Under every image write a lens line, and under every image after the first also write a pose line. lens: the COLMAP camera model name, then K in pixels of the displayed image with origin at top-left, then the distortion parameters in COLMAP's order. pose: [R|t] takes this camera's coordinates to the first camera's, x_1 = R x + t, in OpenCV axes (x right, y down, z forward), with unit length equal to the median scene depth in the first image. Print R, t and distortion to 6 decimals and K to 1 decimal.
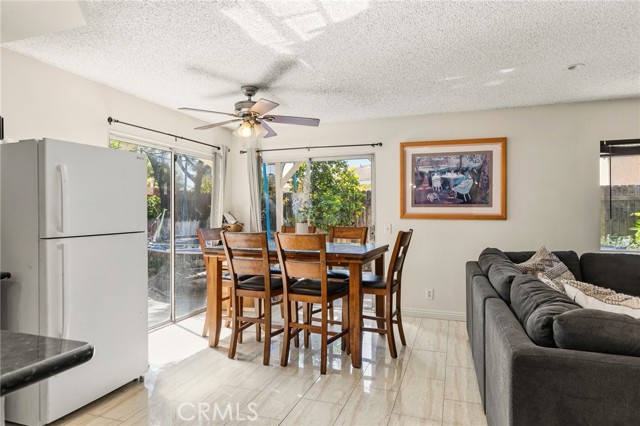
lens RADIAL K [[396.6, 0, 320.4], [0, 396.6, 208.9], [0, 0, 1]] dist [0.000392, -0.000925]
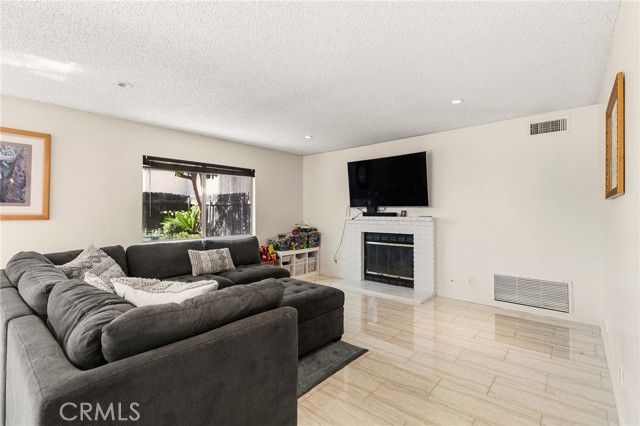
lens RADIAL K [[292.8, 0, 322.1], [0, 292.8, 207.5], [0, 0, 1]] dist [0.004096, 0.000537]
pose [[0.383657, 0.014224, 0.923366, 0.113727], [-0.007802, 0.999896, -0.012161, 0.002543], [-0.923443, -0.002539, 0.383728, 0.202201]]
